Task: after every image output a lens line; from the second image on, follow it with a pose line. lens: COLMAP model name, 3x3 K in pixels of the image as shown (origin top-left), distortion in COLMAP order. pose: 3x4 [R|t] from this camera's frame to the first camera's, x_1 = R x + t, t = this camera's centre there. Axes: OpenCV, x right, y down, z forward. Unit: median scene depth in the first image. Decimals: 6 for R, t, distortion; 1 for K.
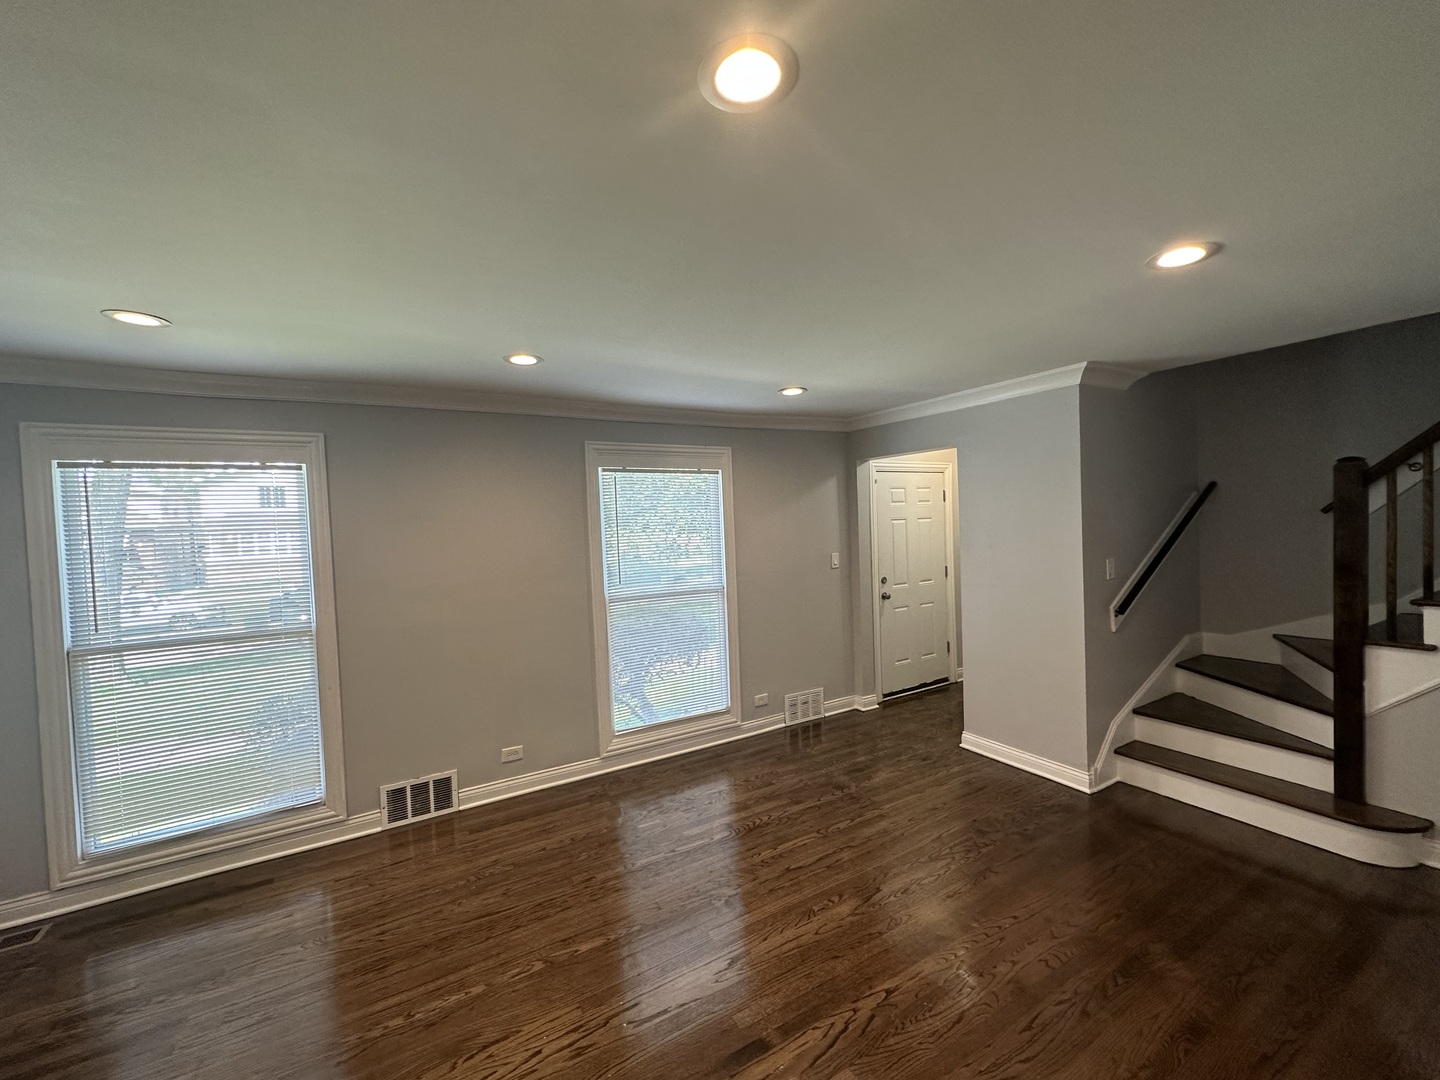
lens RADIAL K [[574.7, 0, 721.0], [0, 574.7, 540.5], [0, 0, 1]] dist [-0.001736, 0.000401]
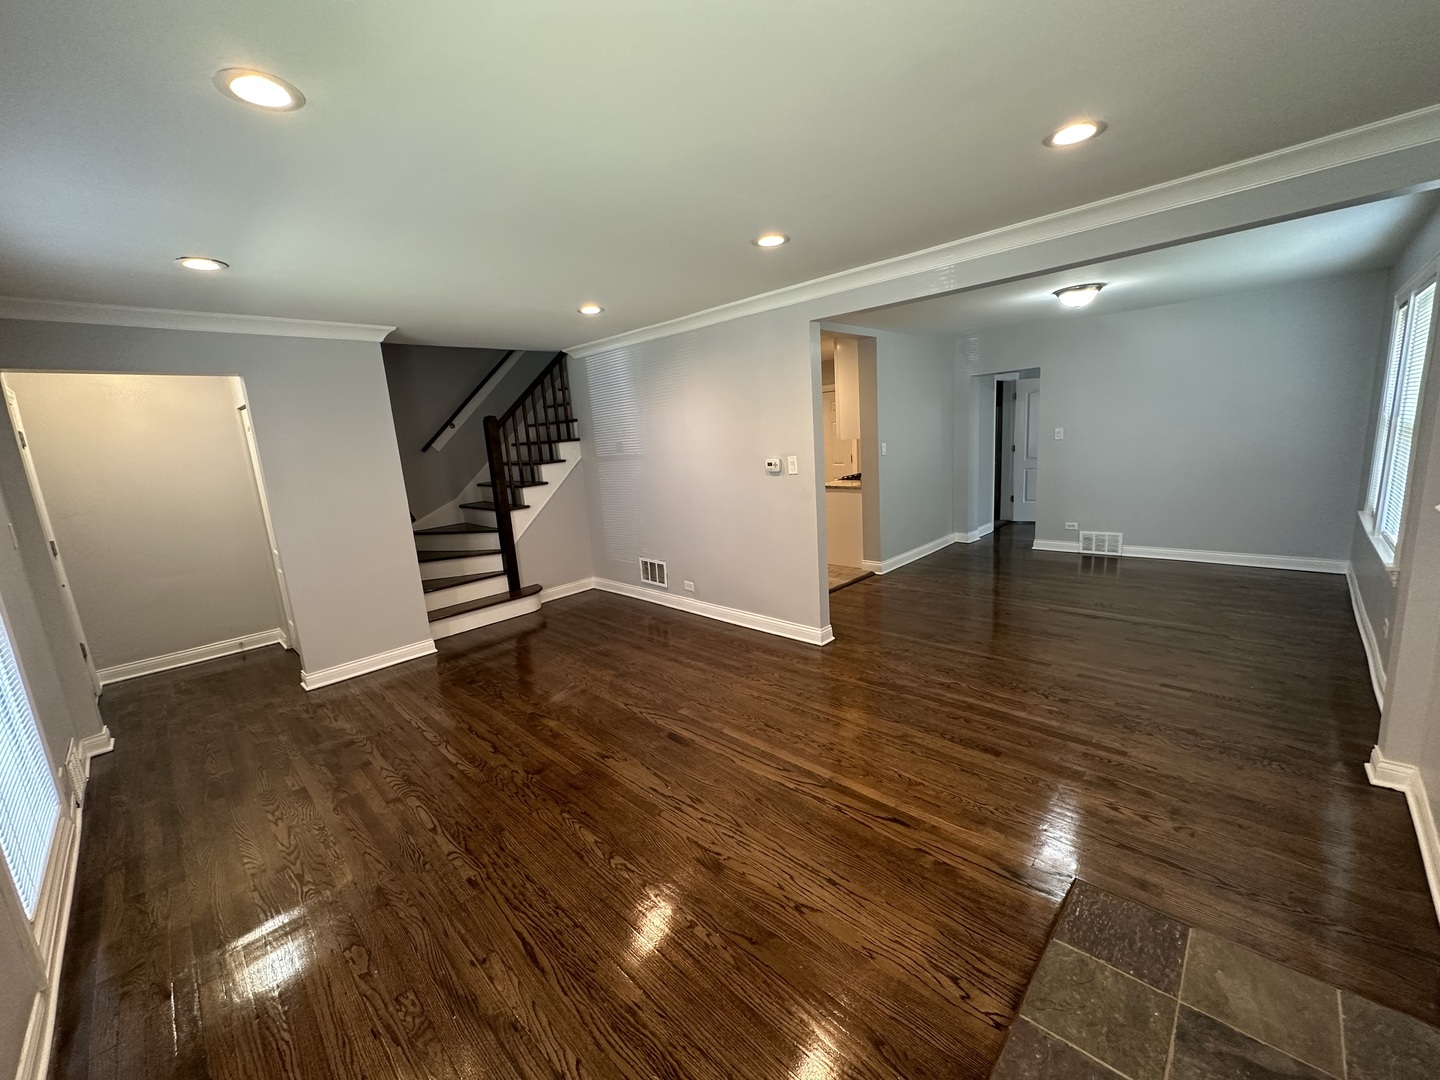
lens RADIAL K [[574.7, 0, 721.0], [0, 574.7, 540.5], [0, 0, 1]] dist [-0.001736, 0.000401]
pose [[-0.267582, -0.122123, 0.955765, -0.834371], [0.109710, 0.981623, 0.156142, 0.041501], [-0.957269, 0.146638, -0.249266, 0.664205]]
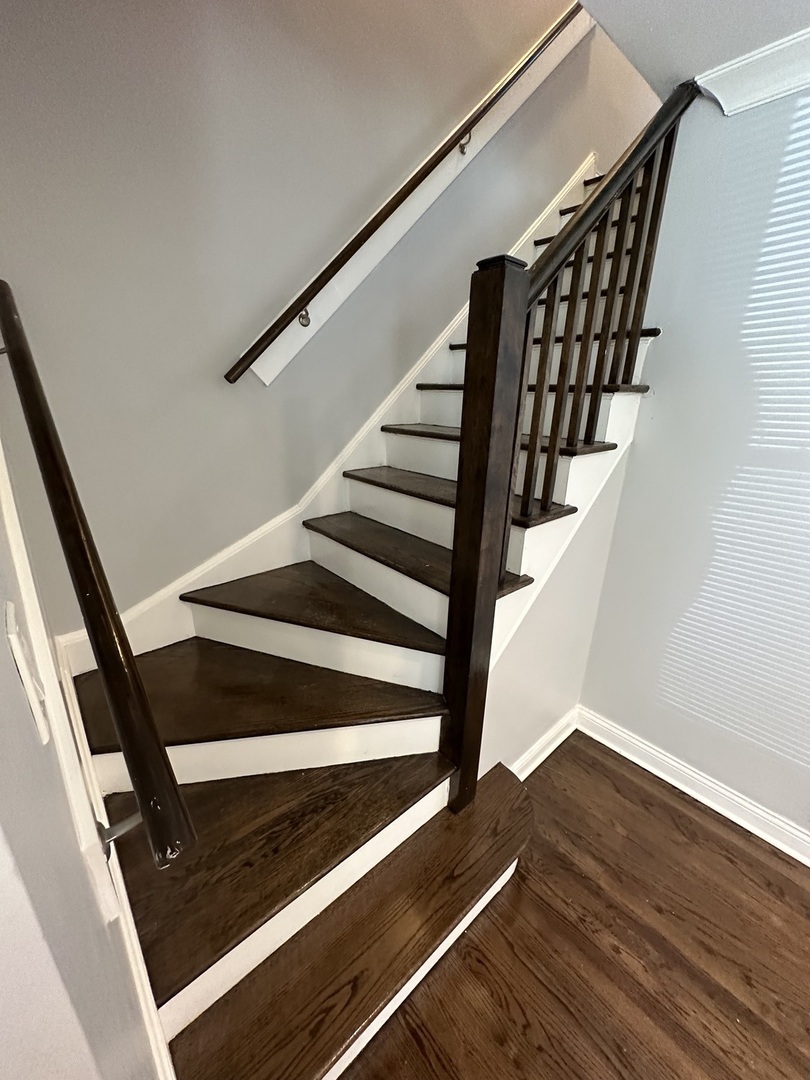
lens RADIAL K [[431.0, 0, 404.5], [0, 431.0, 539.5], [0, 0, 1]] dist [-0.001736, 0.000401]
pose [[-0.197280, -0.286656, 0.937501, 0.588410], [0.013828, 0.955387, 0.295034, -0.021665], [-0.980250, 0.071168, -0.184515, 0.969381]]
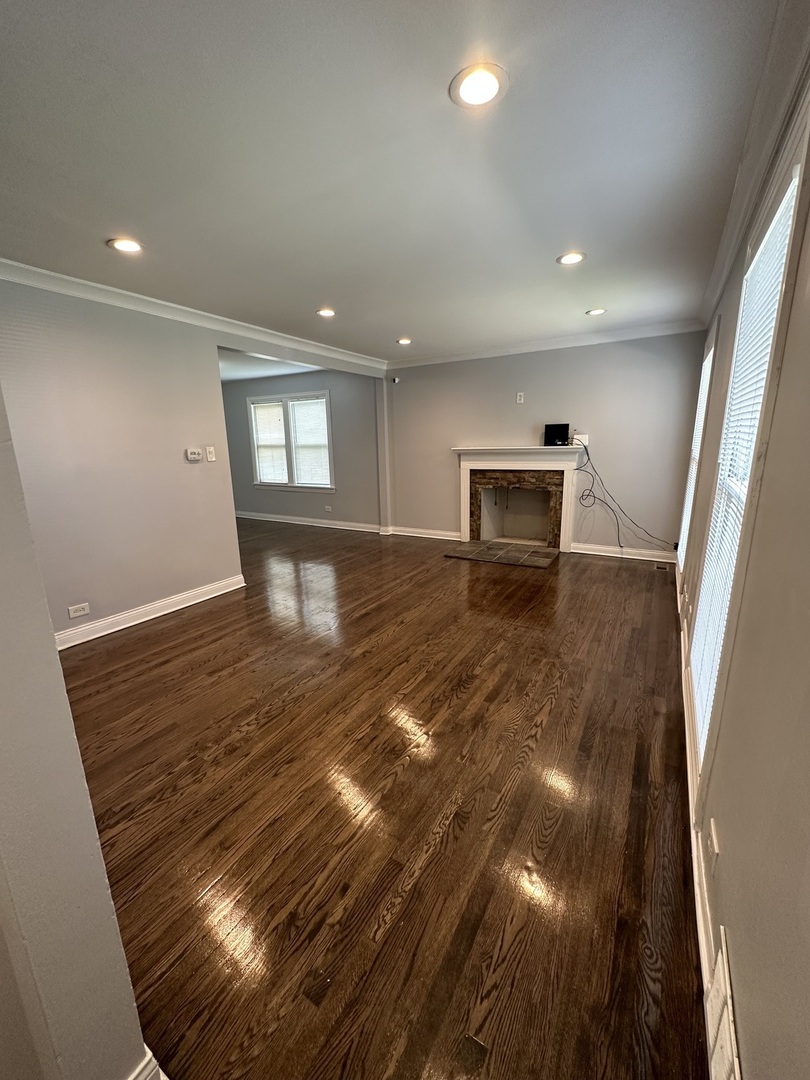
lens RADIAL K [[431.0, 0, 404.5], [0, 431.0, 539.5], [0, 0, 1]] dist [-0.001736, 0.000401]
pose [[-0.870422, 0.162295, -0.464785, 0.455234], [0.035417, 0.962296, 0.269690, 0.018706], [0.491030, 0.218283, -0.843352, 1.488303]]
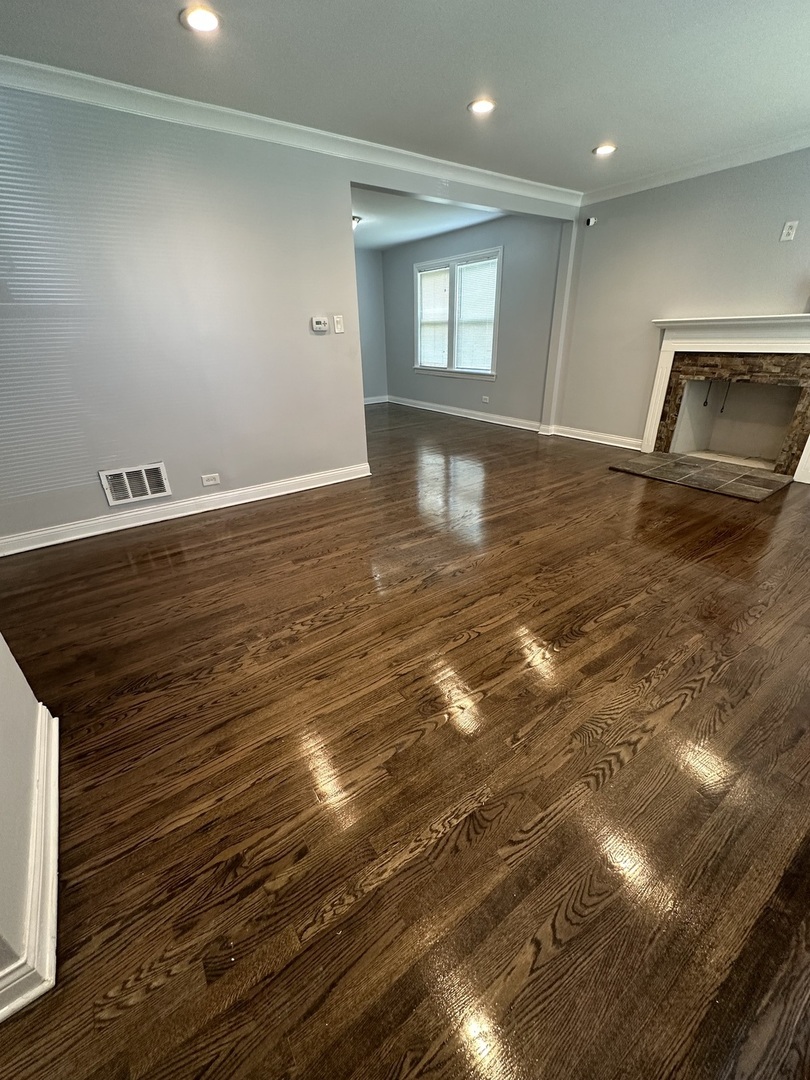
lens RADIAL K [[431.0, 0, 404.5], [0, 431.0, 539.5], [0, 0, 1]] dist [-0.001736, 0.000401]
pose [[-0.993859, 0.095463, -0.055963, 0.279619], [0.058266, 0.881402, 0.468759, 0.072334], [0.094075, 0.462620, -0.881551, 1.379655]]
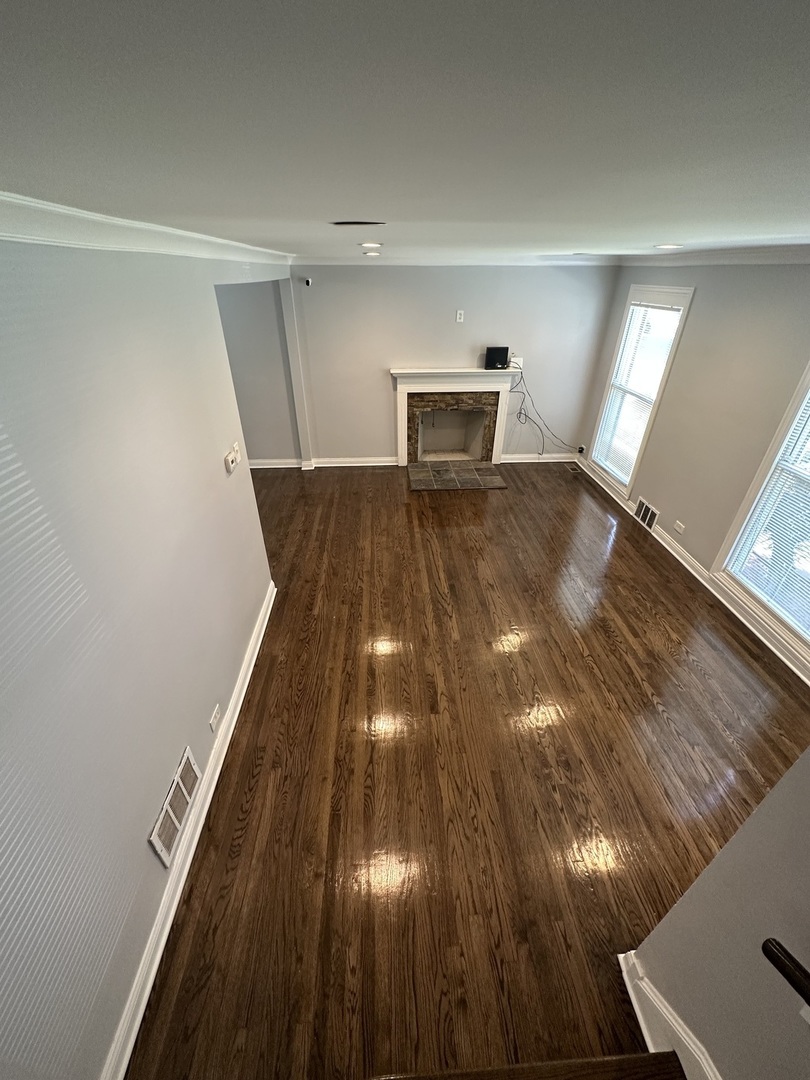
lens RADIAL K [[431.0, 0, 404.5], [0, 431.0, 539.5], [0, 0, 1]] dist [-0.001736, 0.000401]
pose [[-0.449969, 0.501232, -0.739117, 0.902324], [-0.019493, 0.821928, 0.569258, -0.260731], [0.892831, 0.270557, -0.360071, 0.836129]]
